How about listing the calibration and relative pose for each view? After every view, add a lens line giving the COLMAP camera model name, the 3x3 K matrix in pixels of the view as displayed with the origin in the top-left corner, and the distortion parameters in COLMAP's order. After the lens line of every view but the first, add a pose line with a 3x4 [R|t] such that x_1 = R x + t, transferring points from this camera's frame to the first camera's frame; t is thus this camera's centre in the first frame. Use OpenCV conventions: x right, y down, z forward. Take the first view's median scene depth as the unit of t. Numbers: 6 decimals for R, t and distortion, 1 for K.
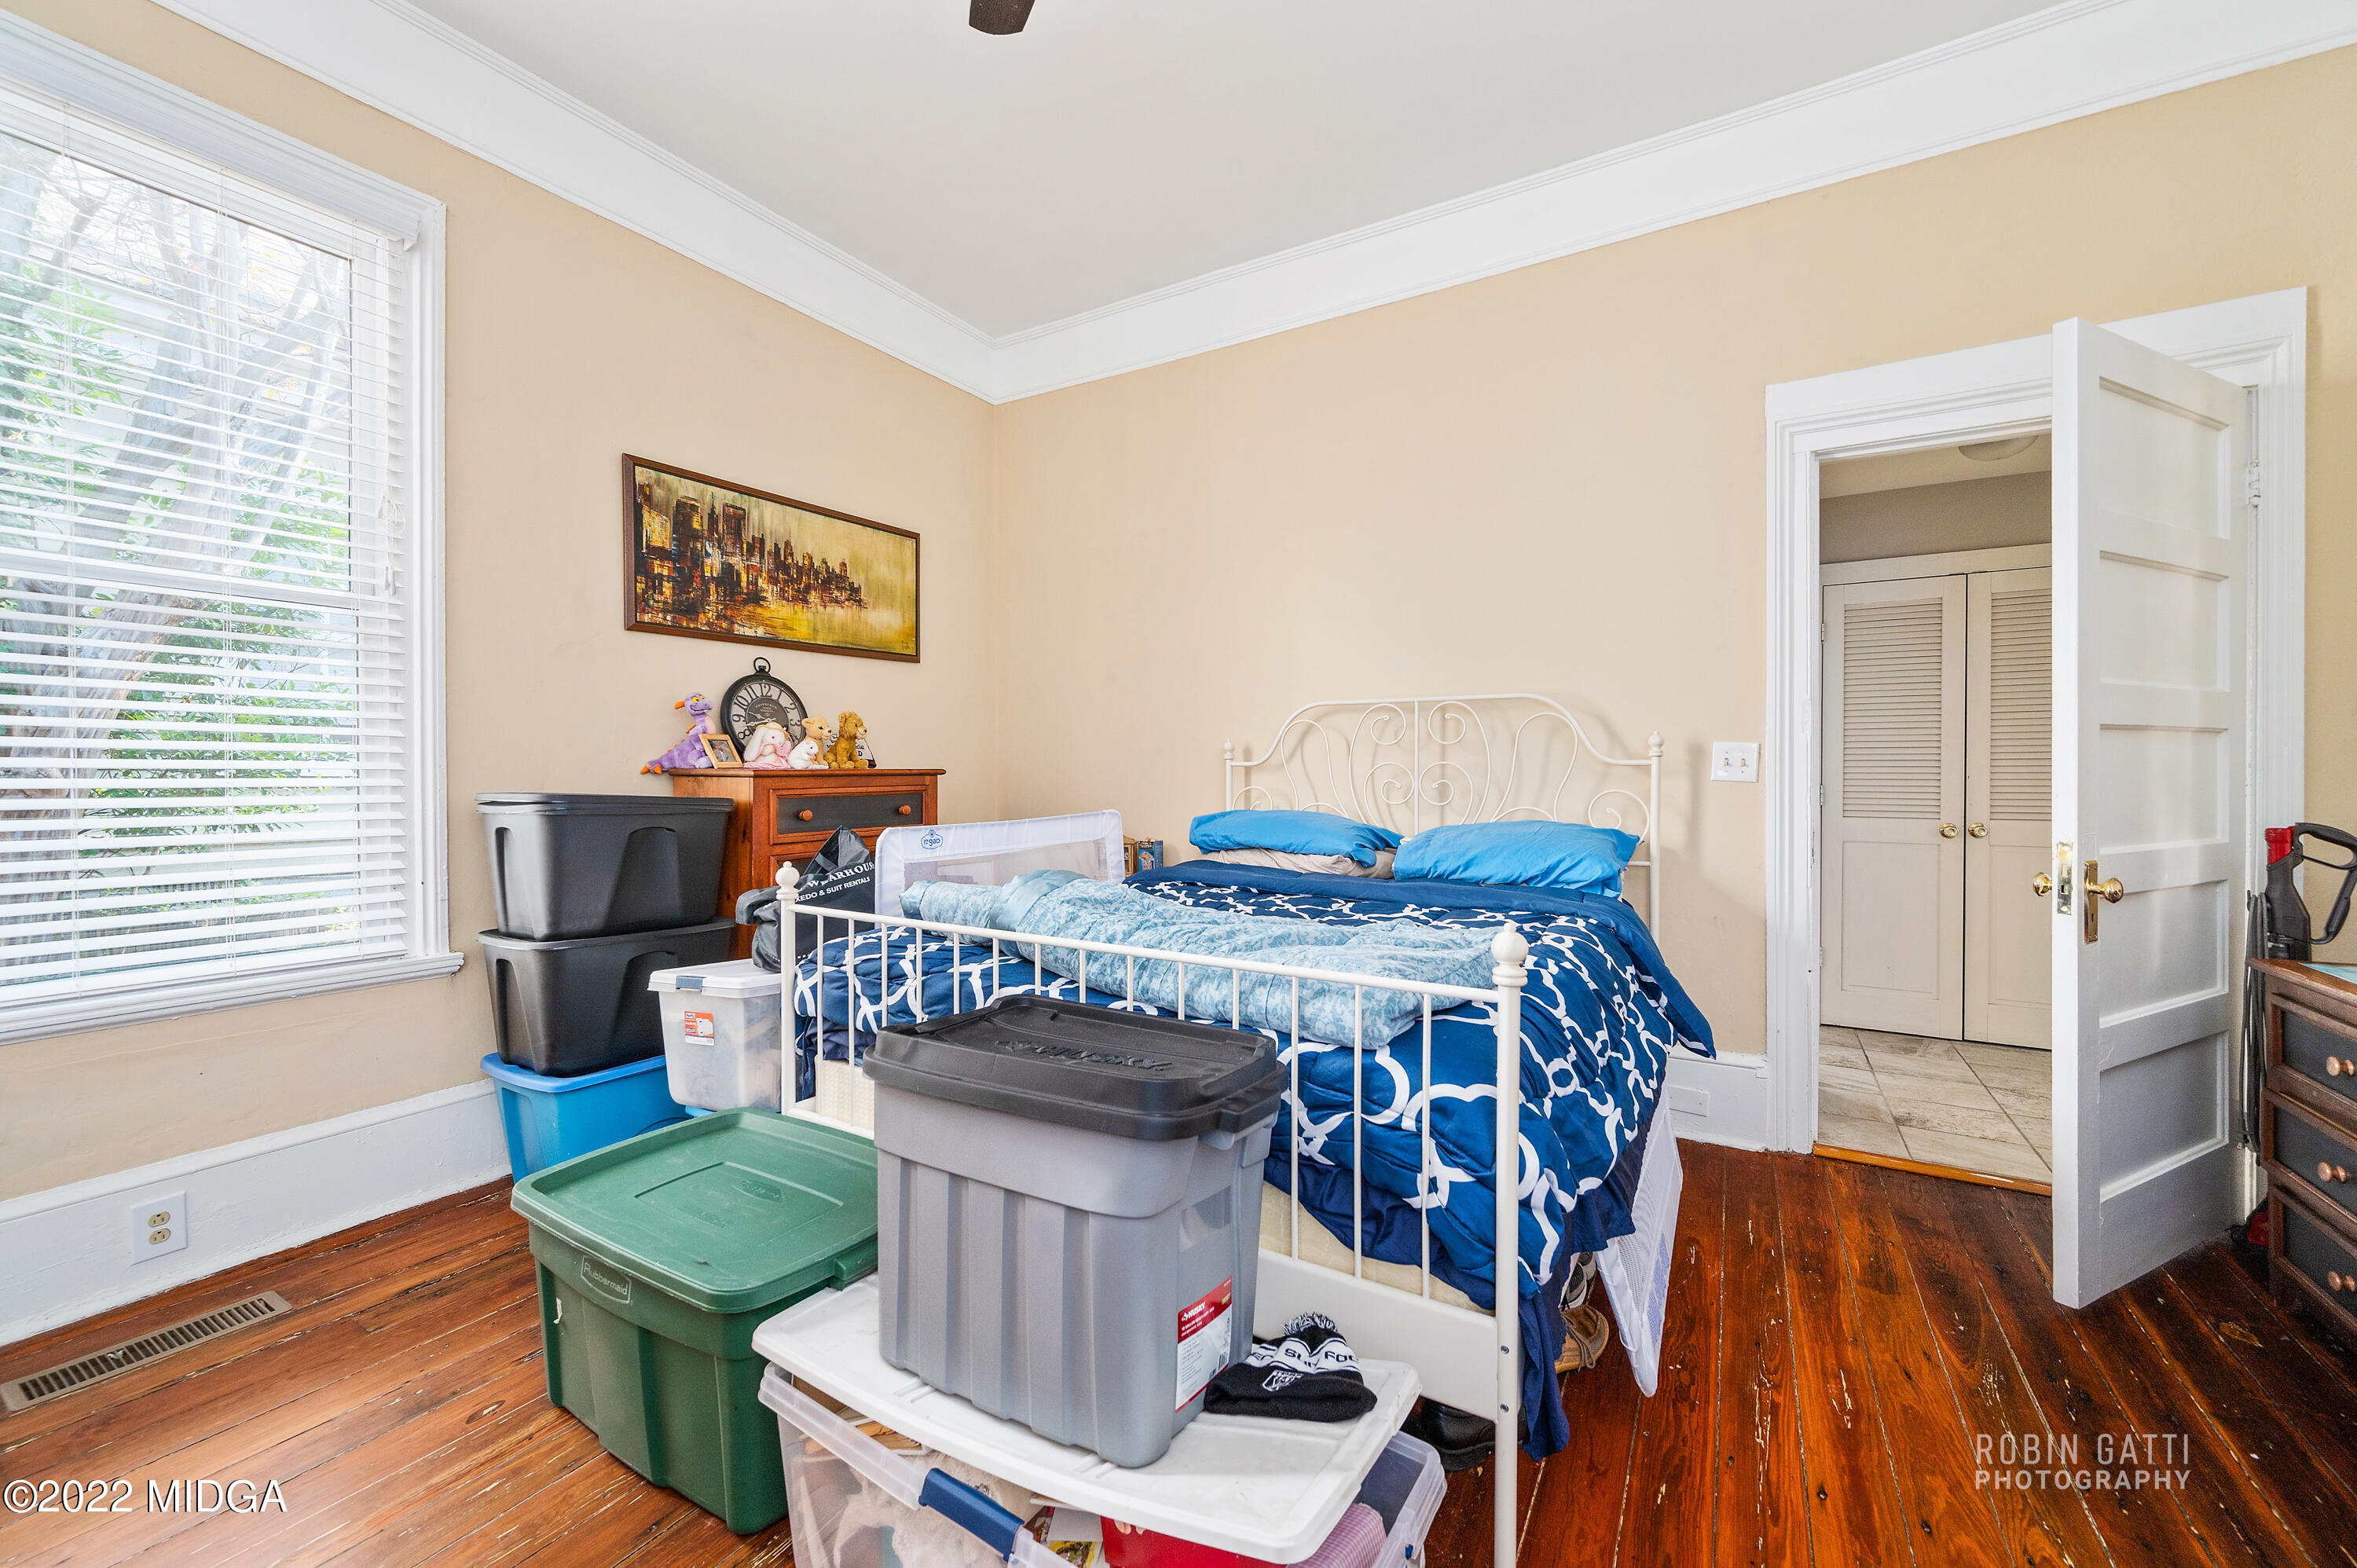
lens RADIAL K [[943.0, 0, 1175.9], [0, 943.0, 782.6], [0, 0, 1]] dist [0.001191, -0.000219]
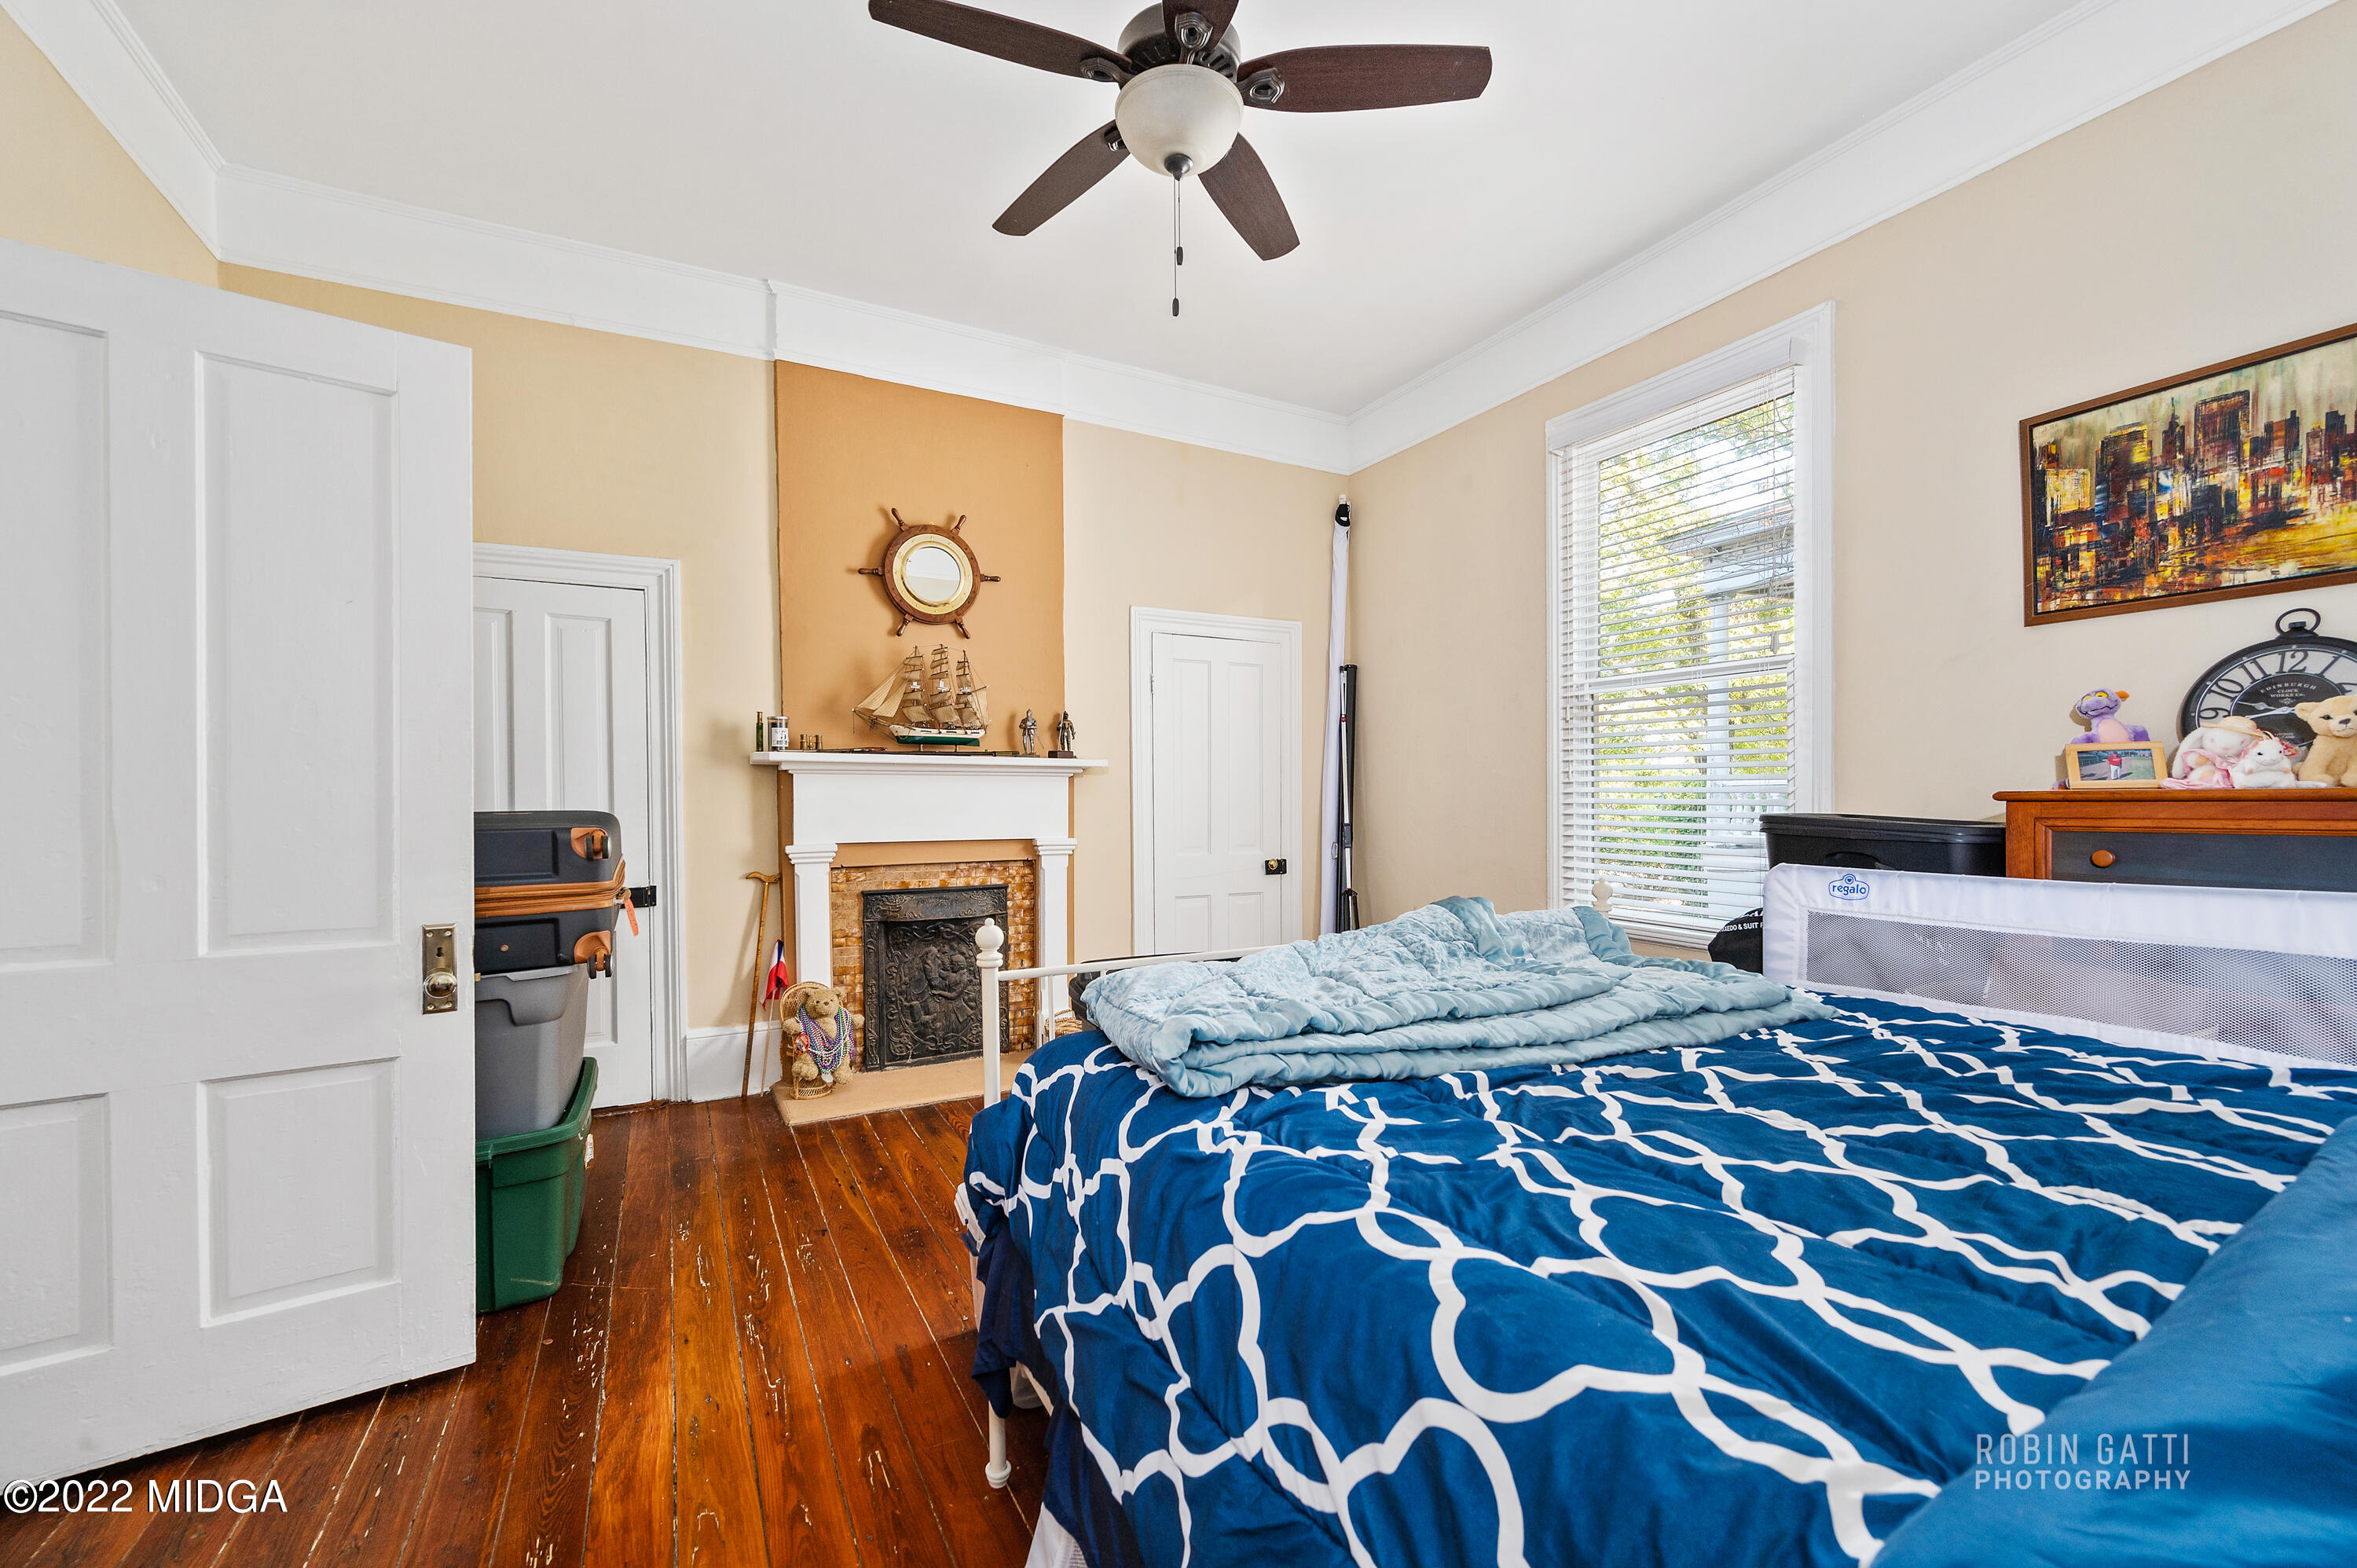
lens RADIAL K [[943.0, 0, 1182.1], [0, 943.0, 790.6], [0, 0, 1]] dist [0.001191, -0.000219]
pose [[-0.508300, 0.002936, -0.861175, 0.500322], [-0.001489, 0.999990, 0.004288, -0.015329], [0.861179, 0.003462, -0.508290, 0.726048]]
